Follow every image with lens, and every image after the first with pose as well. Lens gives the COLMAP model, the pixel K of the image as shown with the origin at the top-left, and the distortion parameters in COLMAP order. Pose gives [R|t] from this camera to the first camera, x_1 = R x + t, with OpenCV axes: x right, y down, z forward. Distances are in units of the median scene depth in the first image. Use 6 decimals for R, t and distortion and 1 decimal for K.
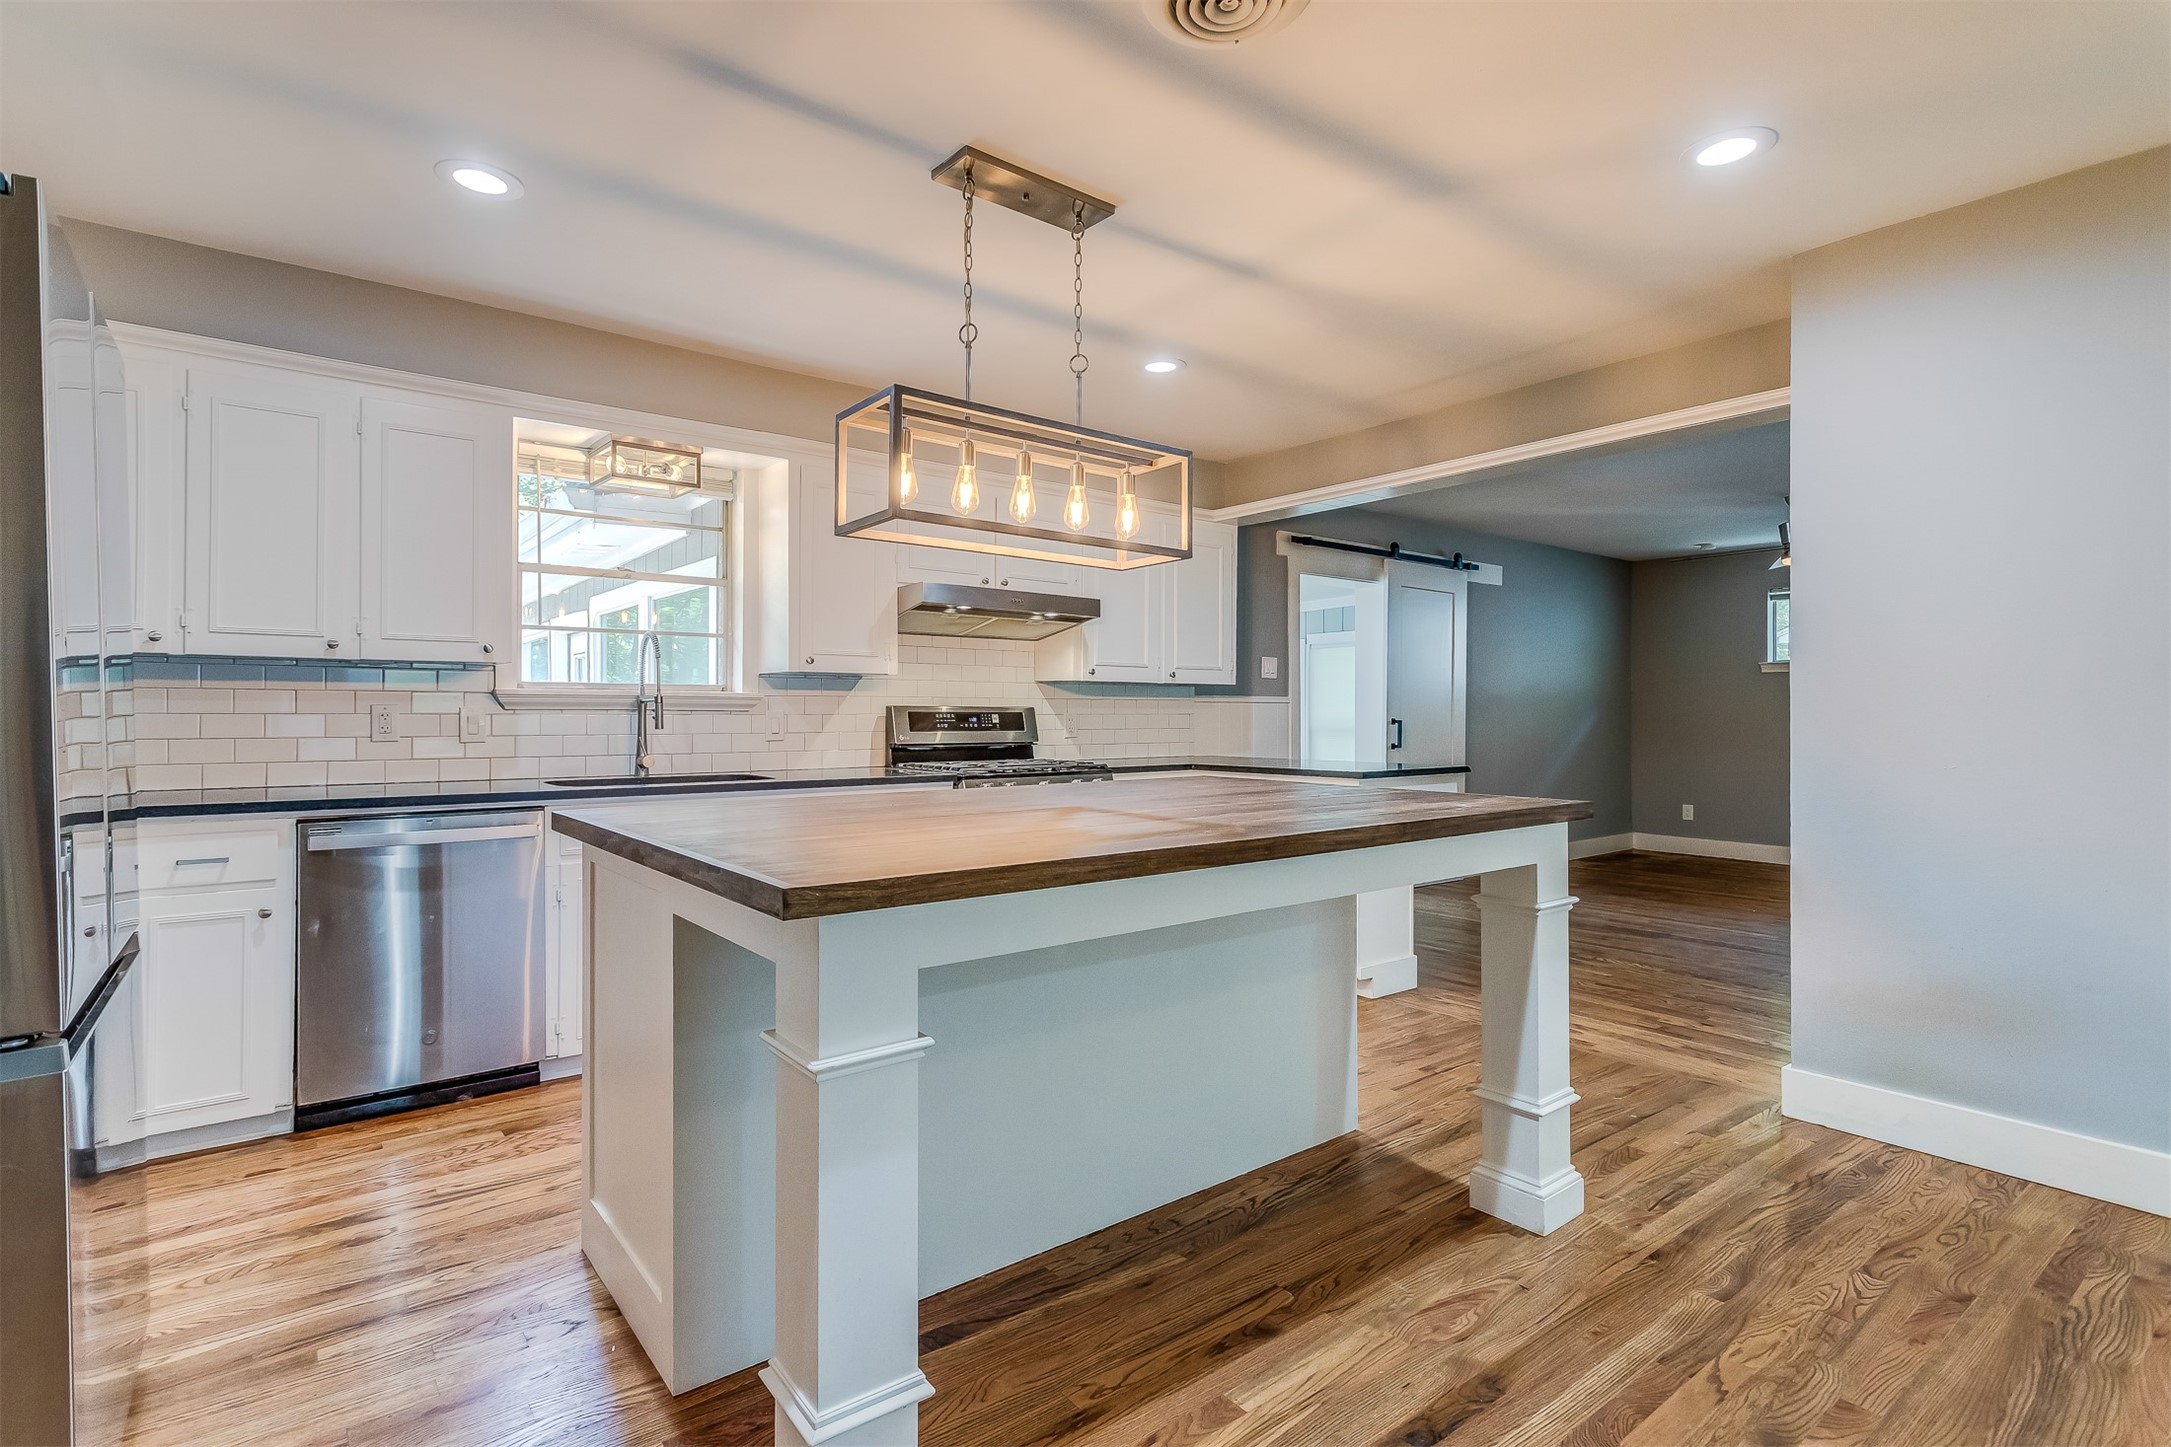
lens RADIAL K [[1049.3, 0, 1068.8], [0, 1049.3, 716.6], [0, 0, 1]] dist [0.002127, -0.000510]
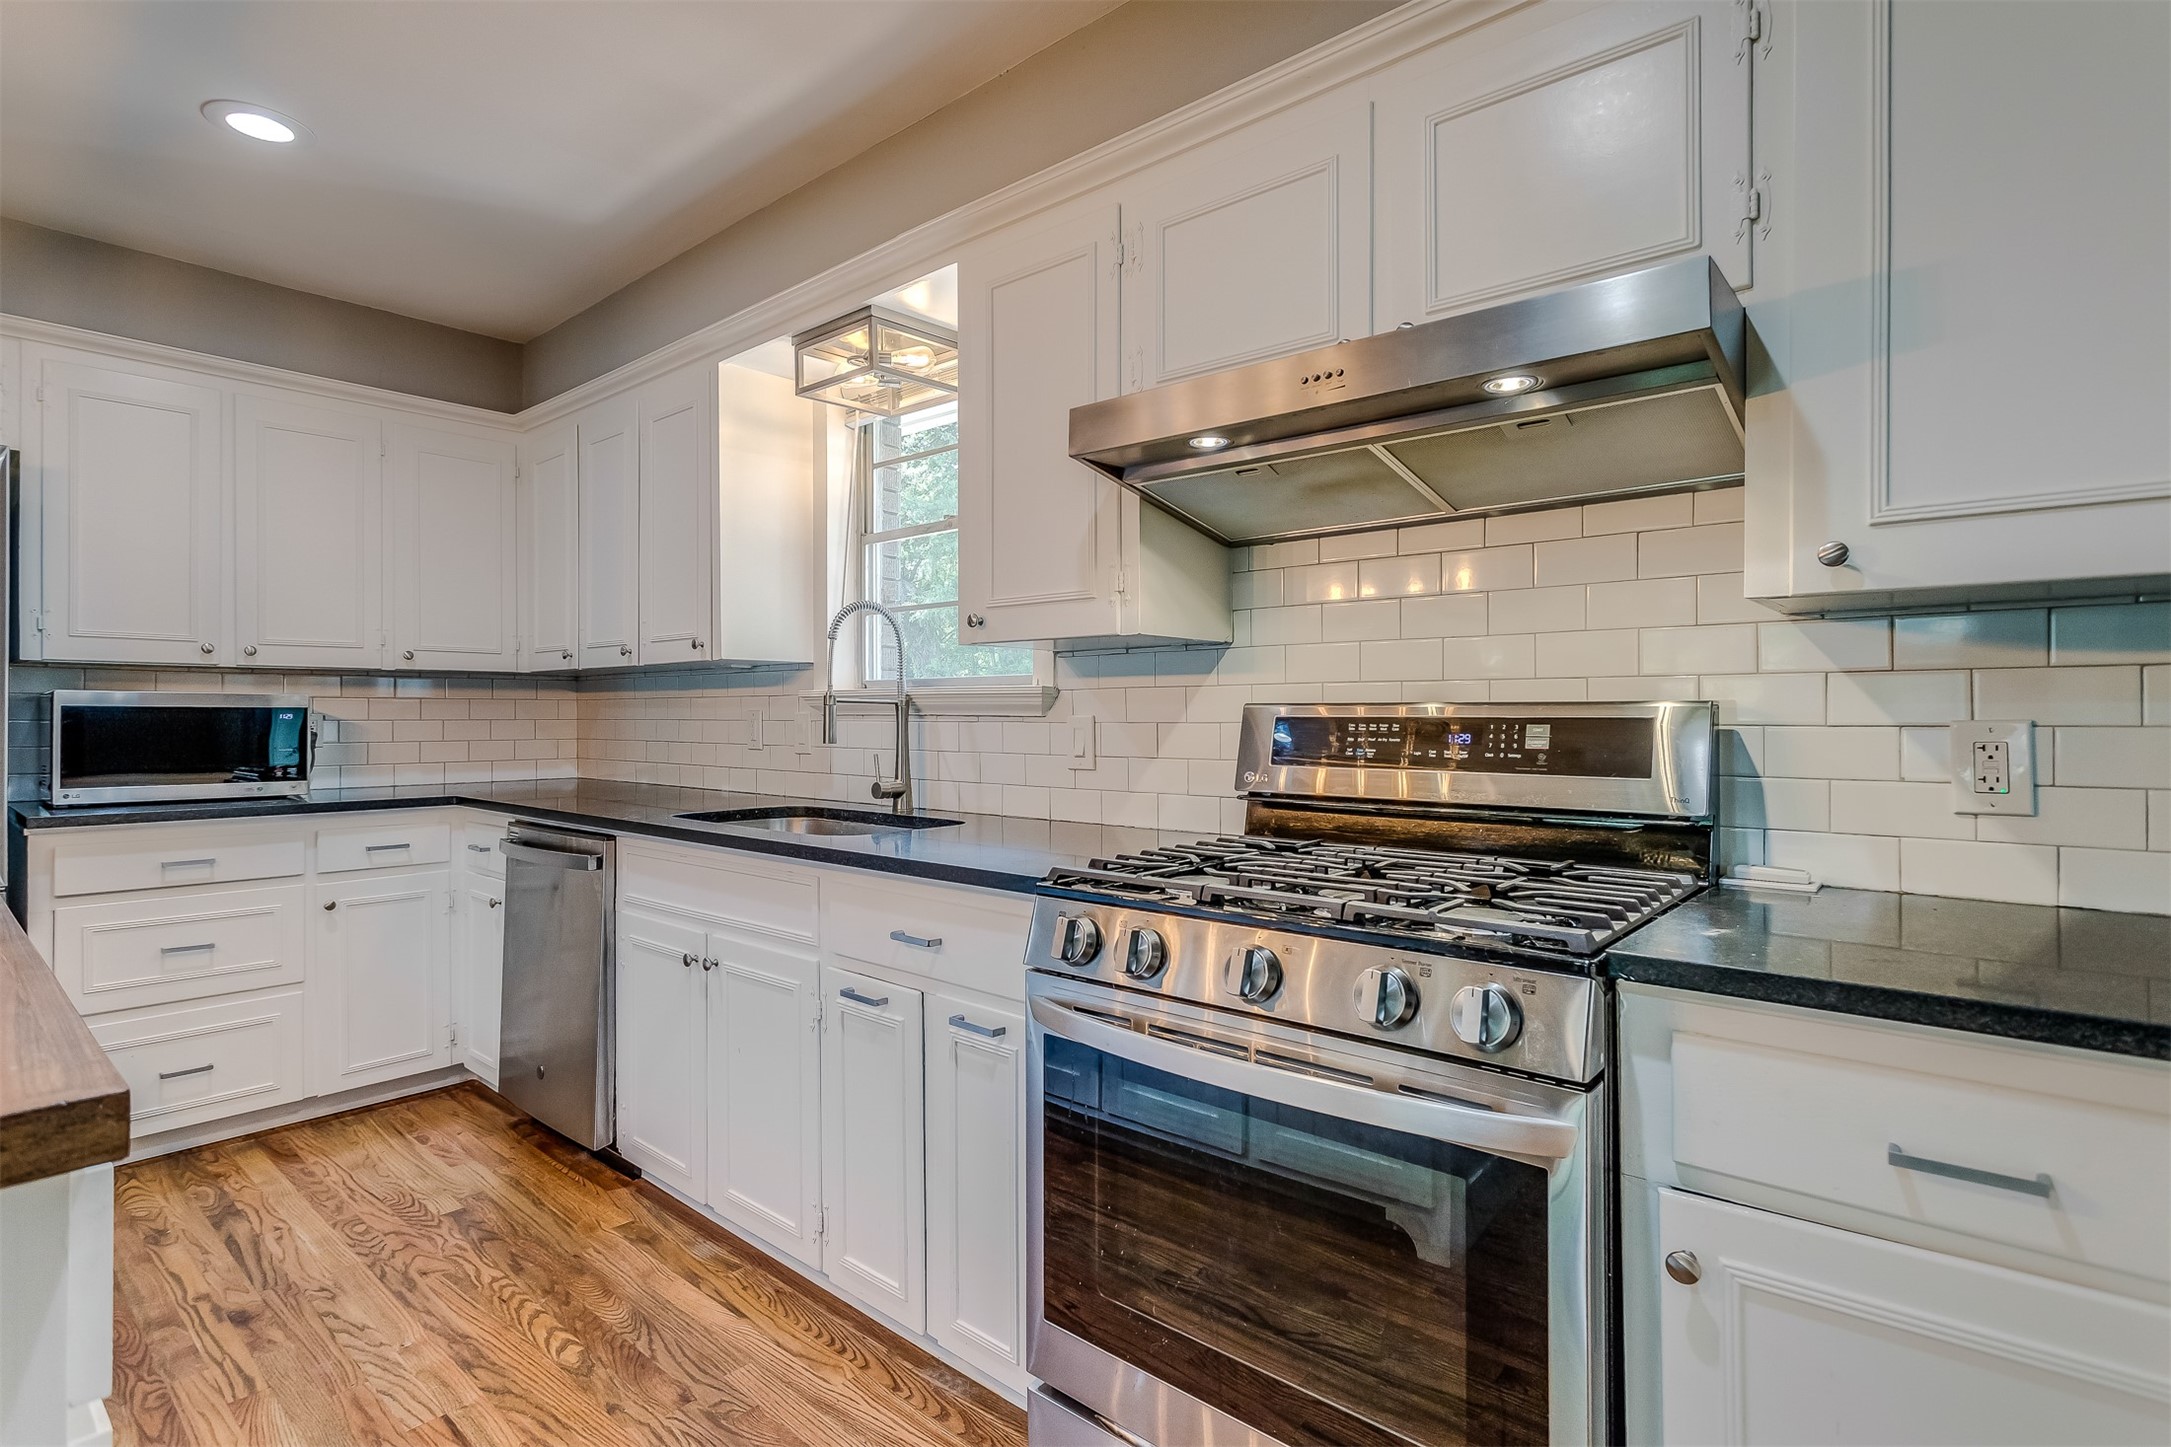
lens RADIAL K [[1049.3, 0, 1082.0], [0, 1049.3, 707.9], [0, 0, 1]] dist [0.002127, -0.000510]
pose [[0.190612, -0.008460, -0.981629, 0.246325], [-0.003835, 0.999949, -0.009362, -0.004118], [0.981658, 0.005549, 0.190569, 0.831791]]
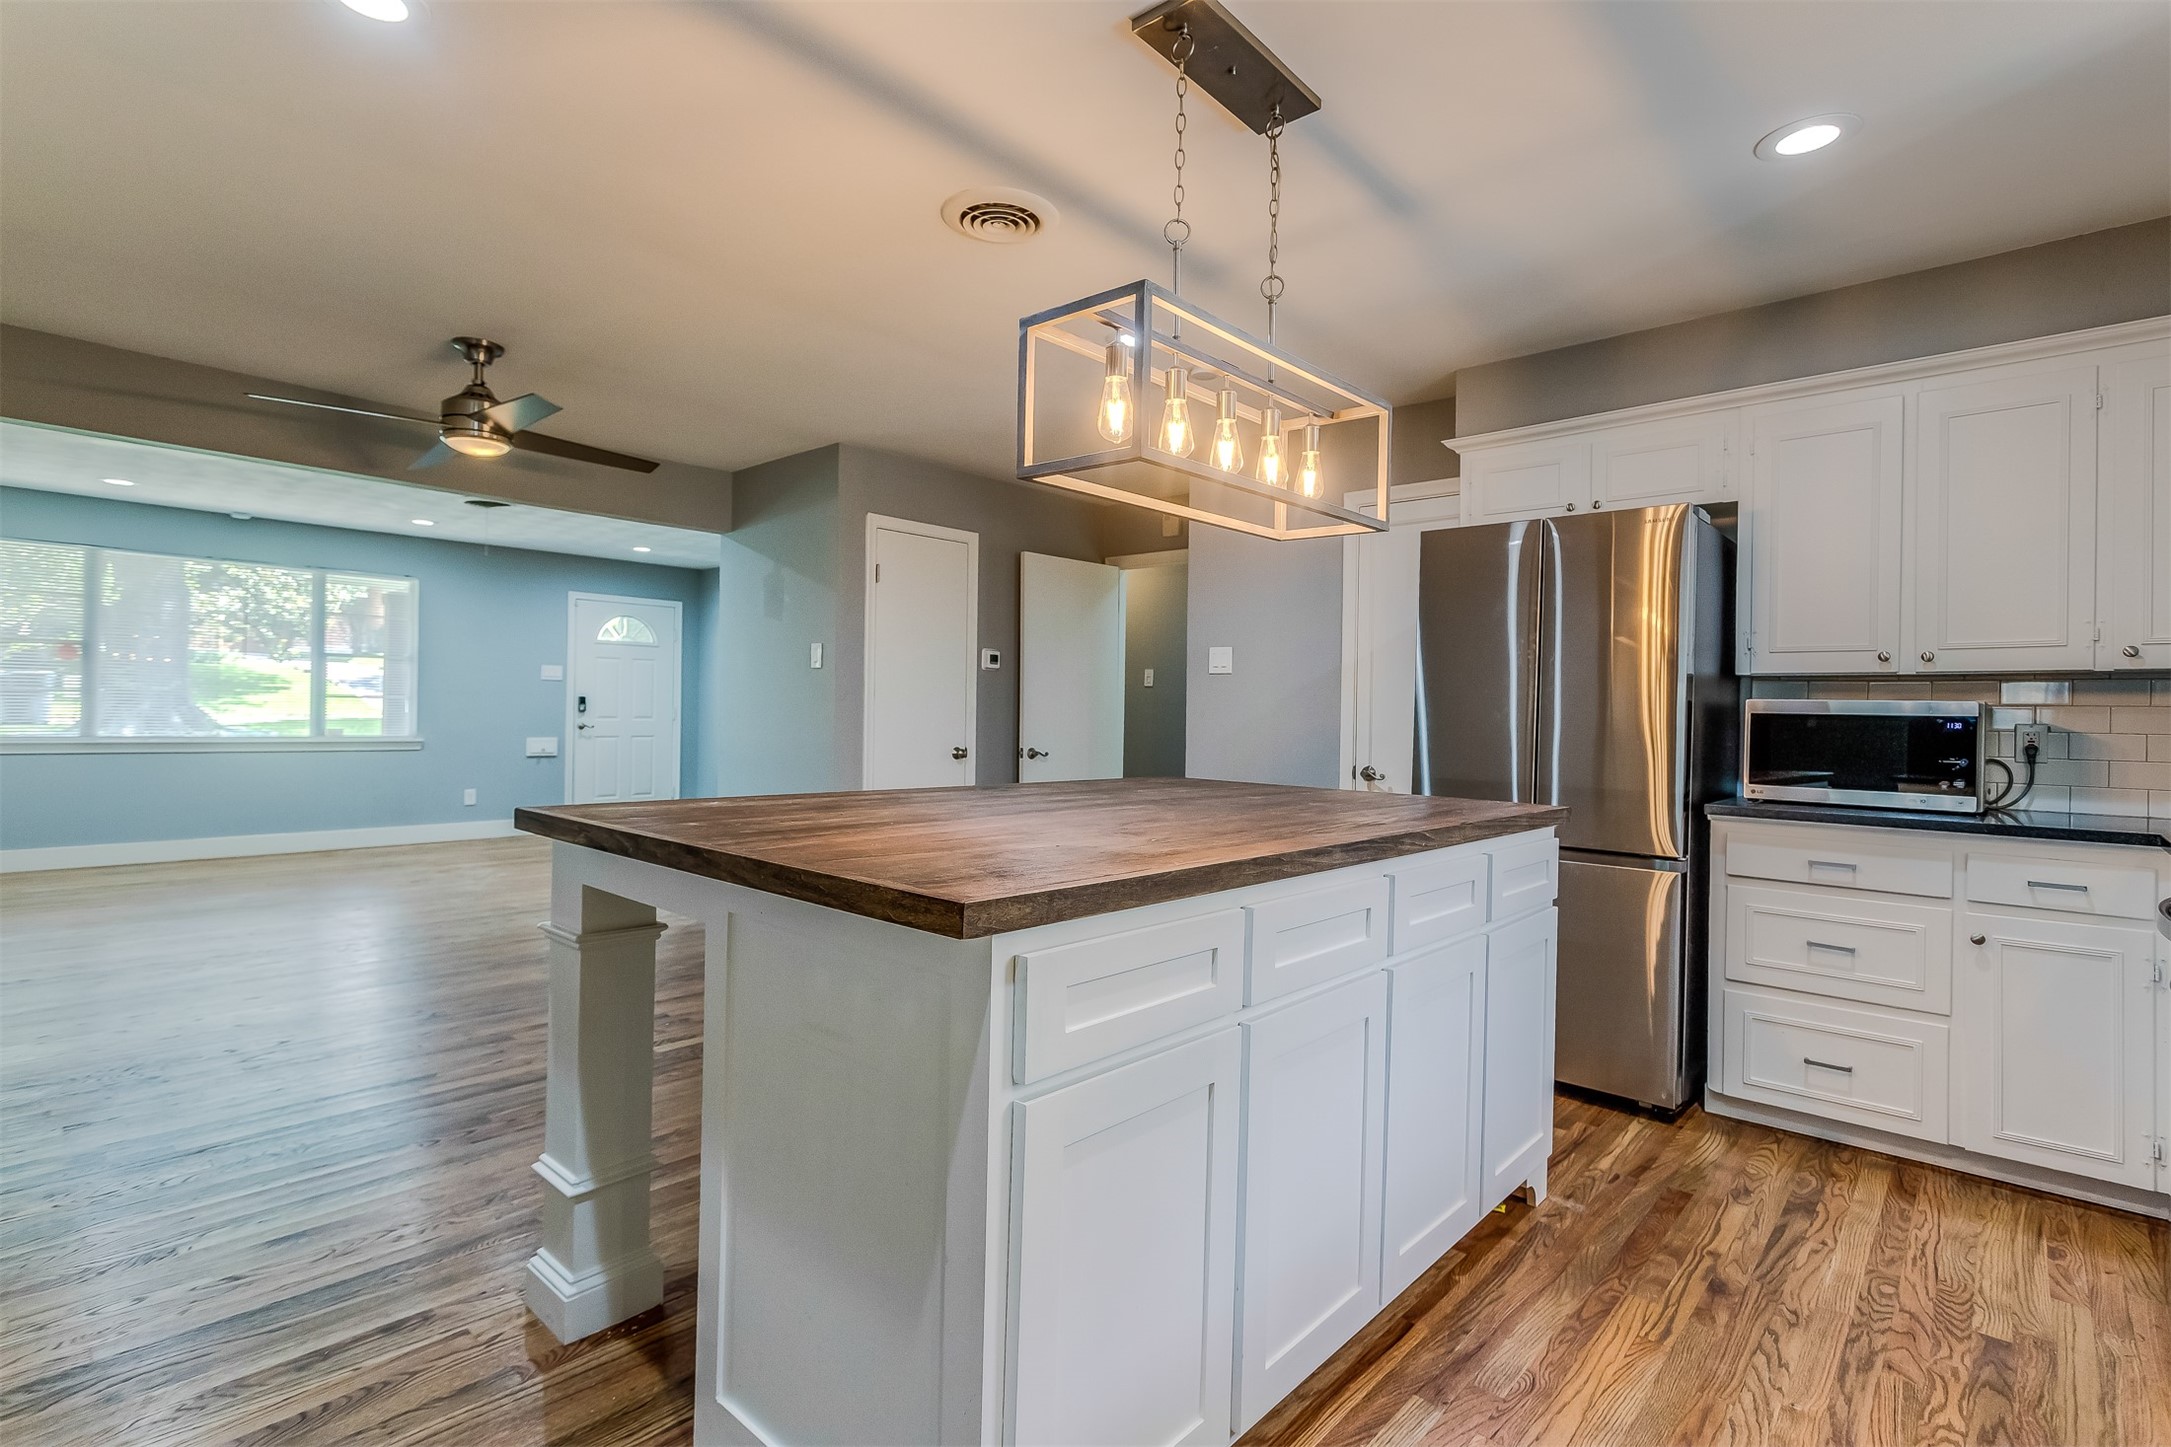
lens RADIAL K [[1049.3, 0, 1070.8], [0, 1049.3, 708.8], [0, 0, 1]] dist [0.002127, -0.000510]
pose [[-0.987590, -0.019631, -0.155823, 0.107116], [-0.019902, 0.999802, 0.000181, -0.002848], [0.155789, 0.003280, -0.987785, 0.986493]]
